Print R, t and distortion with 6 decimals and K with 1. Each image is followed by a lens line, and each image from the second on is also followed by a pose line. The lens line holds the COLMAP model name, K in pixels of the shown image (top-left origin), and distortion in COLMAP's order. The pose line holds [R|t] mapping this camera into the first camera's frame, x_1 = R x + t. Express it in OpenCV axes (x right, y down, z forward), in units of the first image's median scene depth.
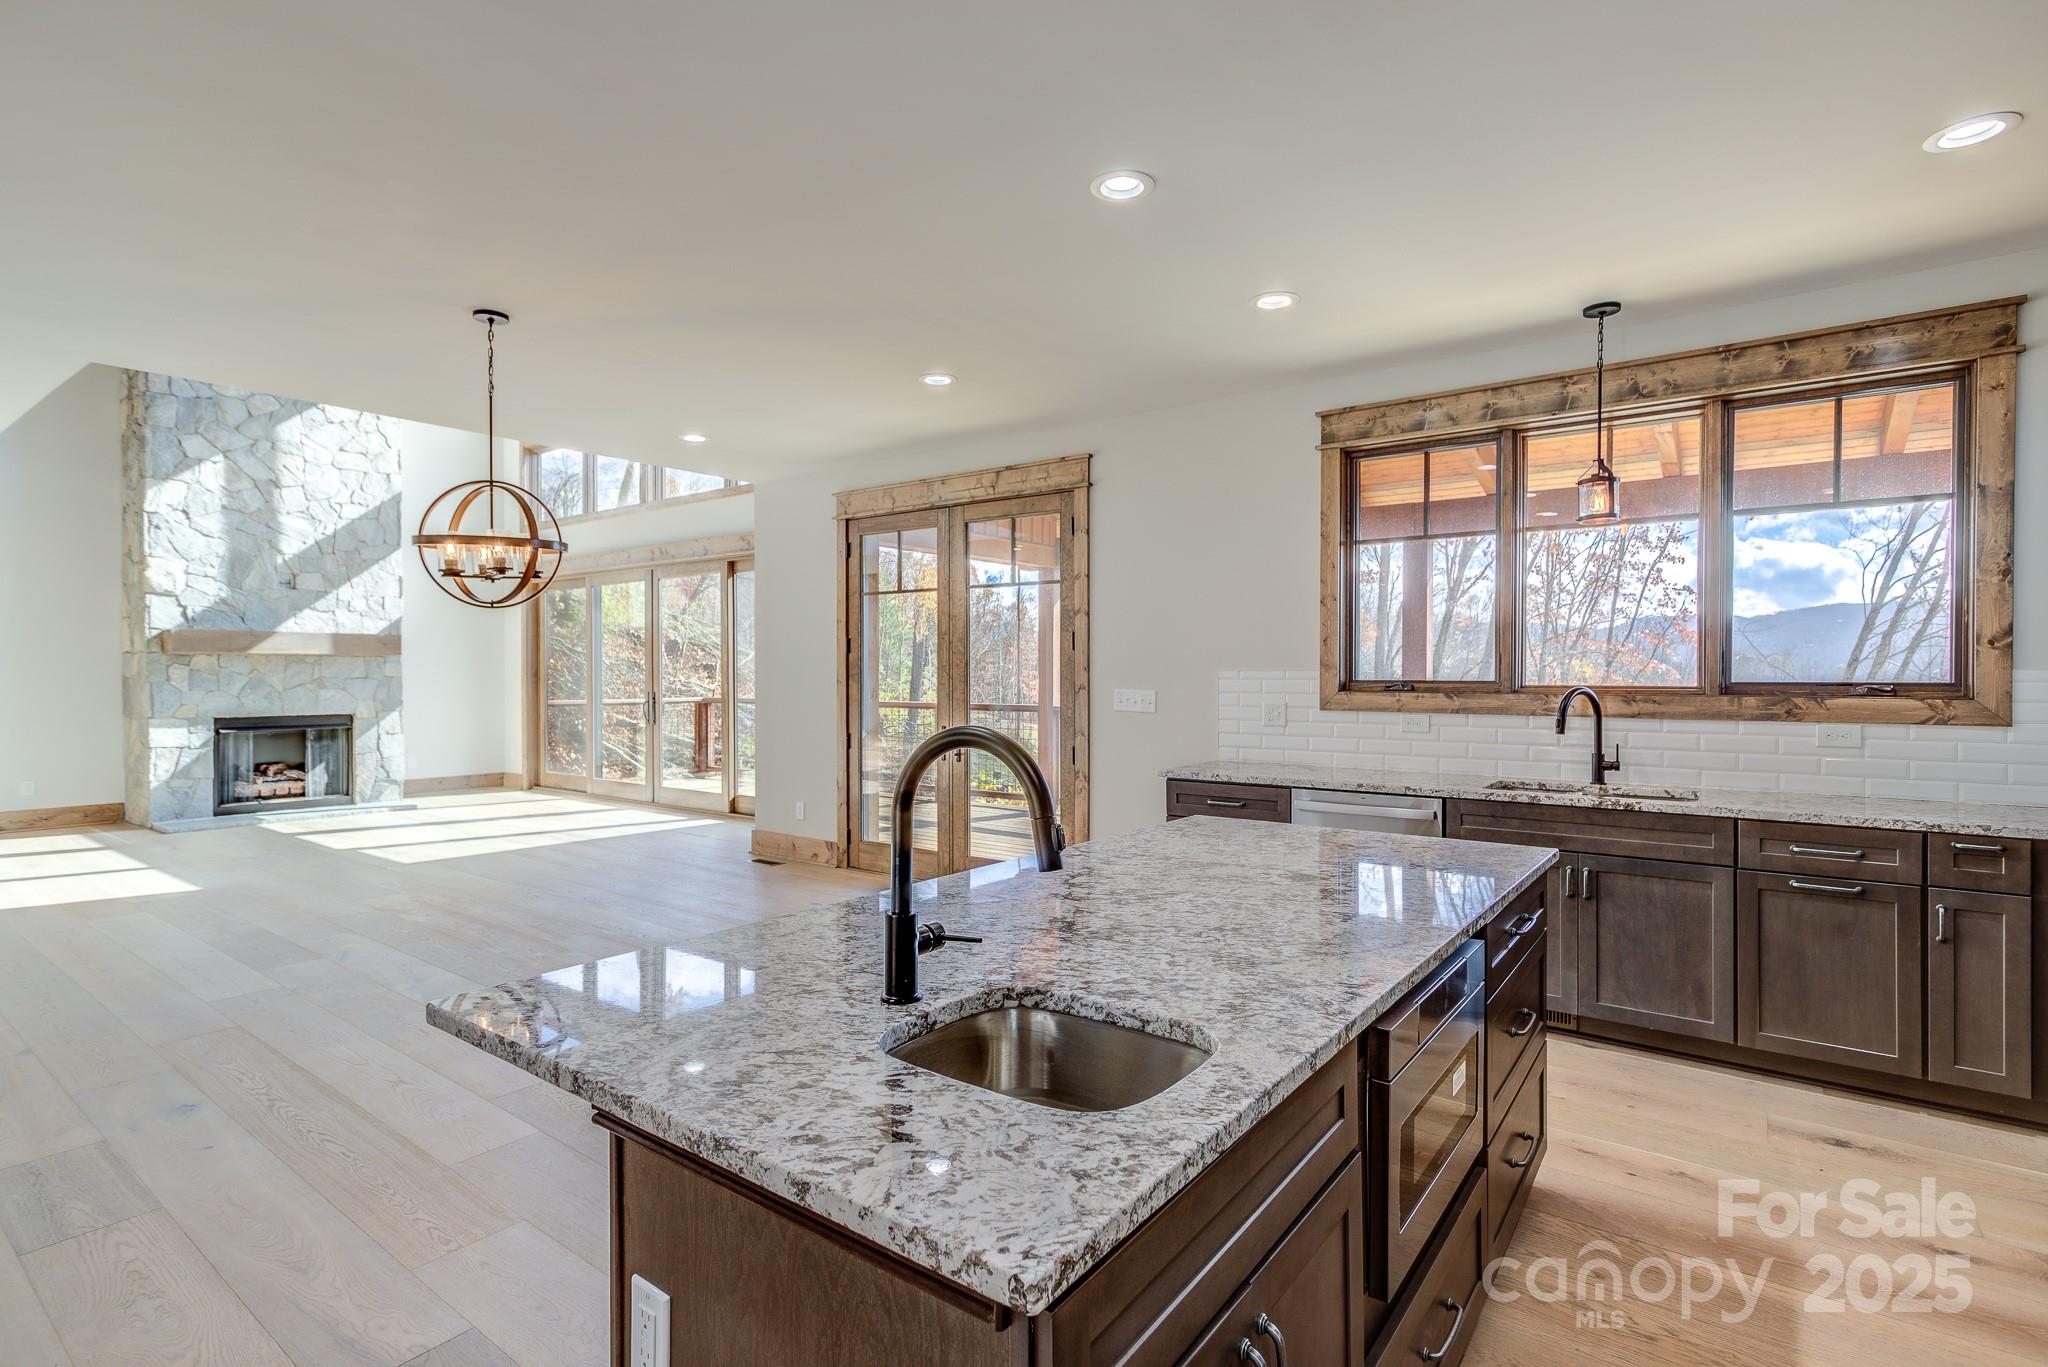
lens RADIAL K [[1008.6, 0, 1009.1], [0, 1008.6, 678.4], [0, 0, 1]] dist [0.003025, 0.007037]
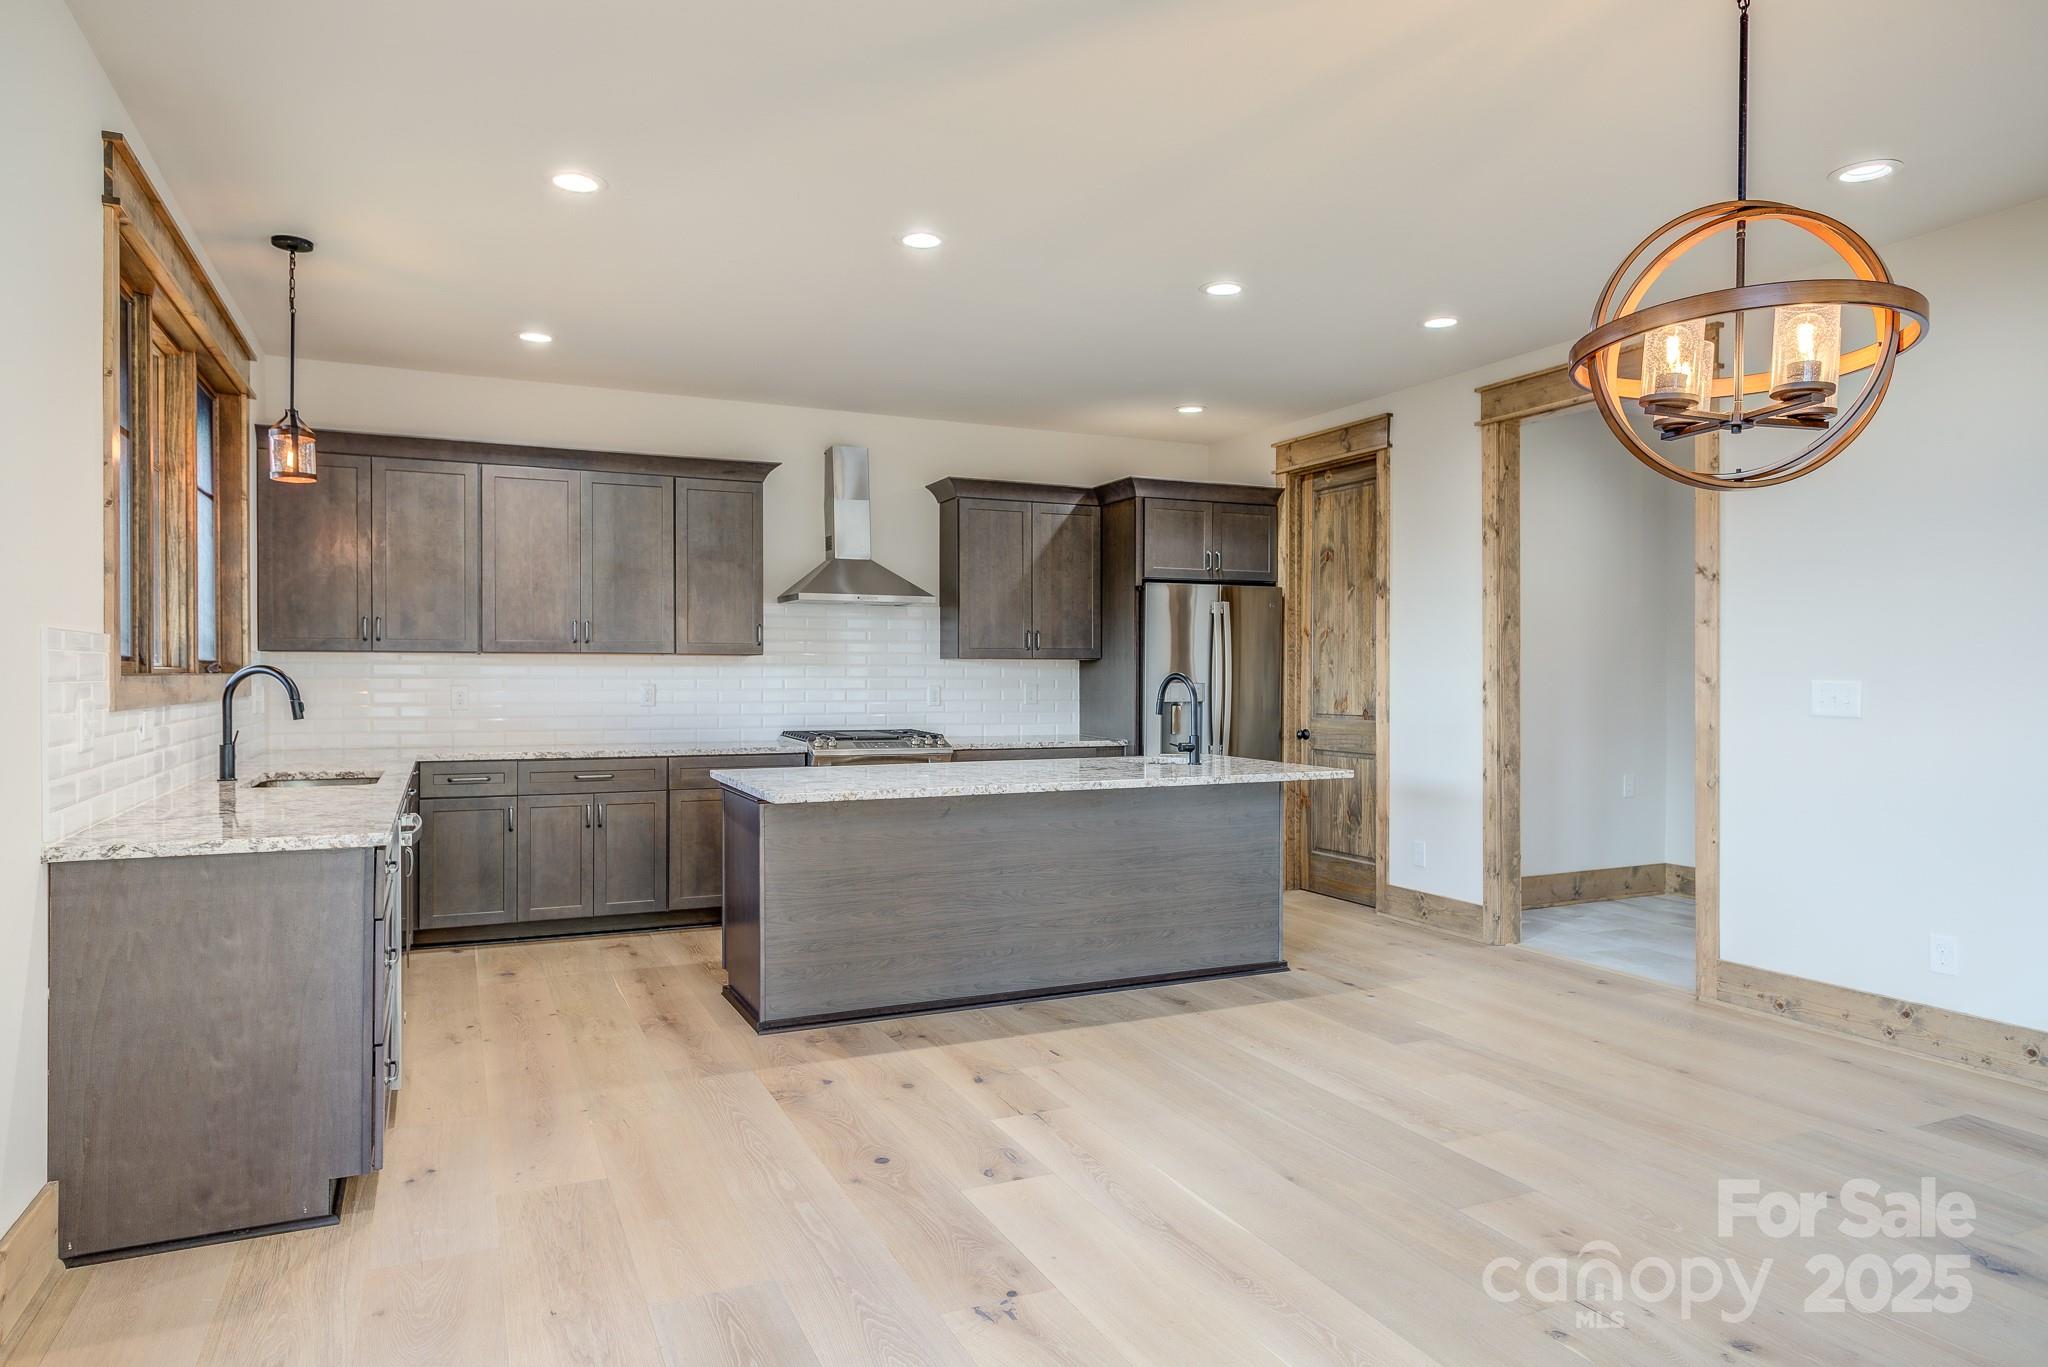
lens RADIAL K [[1233.0, 0, 1028.9], [0, 1233.0, 686.9], [0, 0, 1]] dist [0.021651, -0.000004]
pose [[-0.894011, -0.008076, 0.447971, -0.216626], [-0.000903, 0.999868, 0.016225, 0.004317], [-0.448043, 0.014101, -0.893901, 0.744368]]
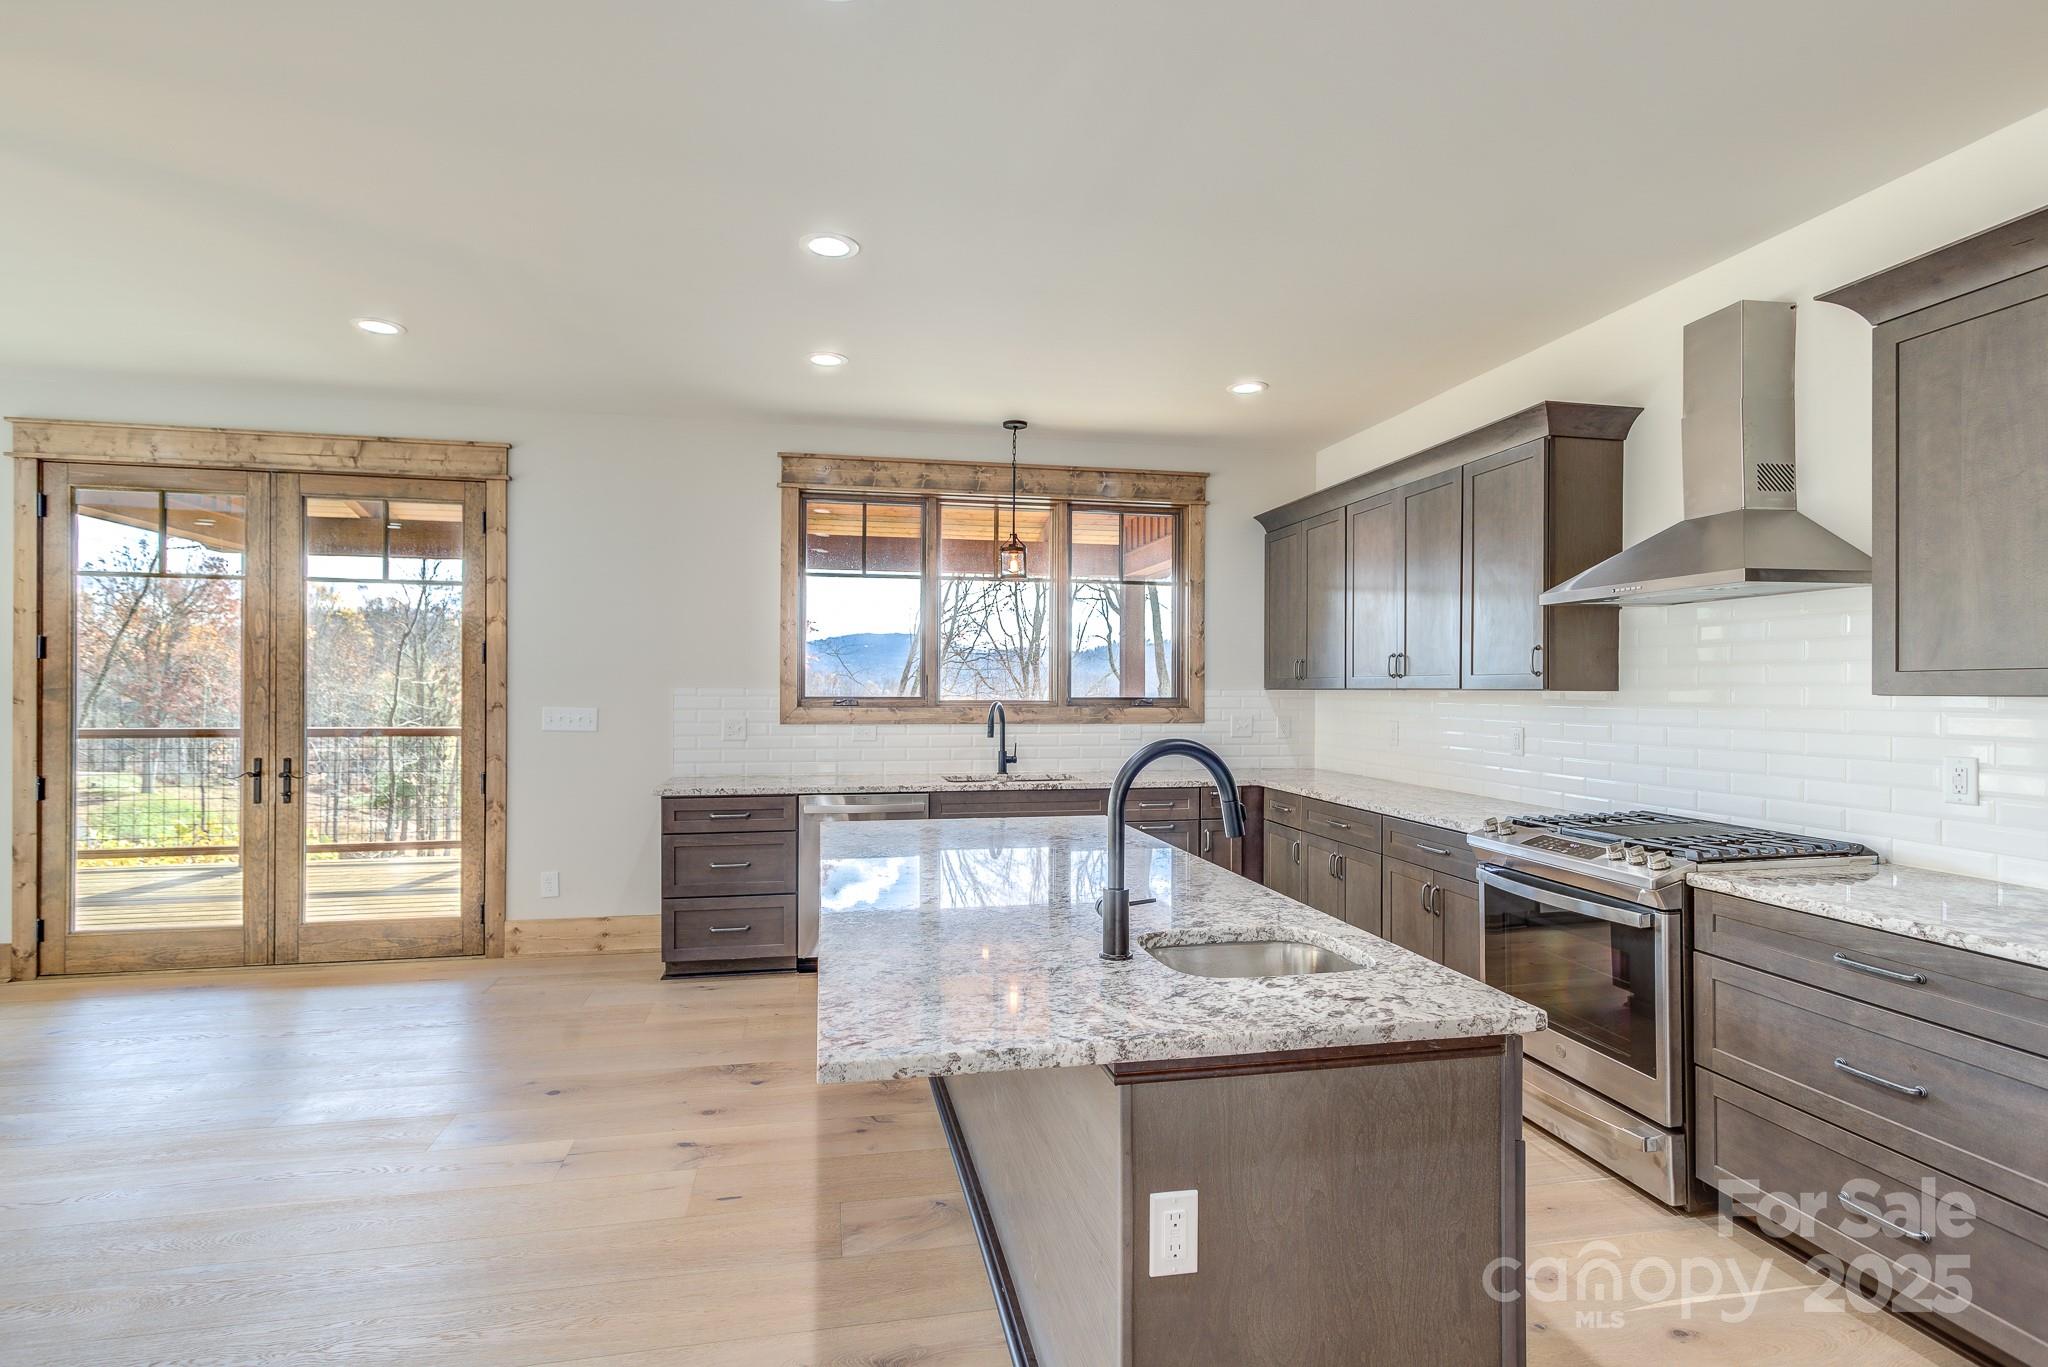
lens RADIAL K [[1008.6, 0, 1032.5], [0, 1008.6, 689.0], [0, 0, 1]] dist [0.003025, 0.007037]
pose [[0.652734, 0.001604, 0.757585, -0.187618], [0.000245, 0.999997, -0.002329, -0.002330], [-0.757587, 0.001705, 0.652732, 0.042309]]
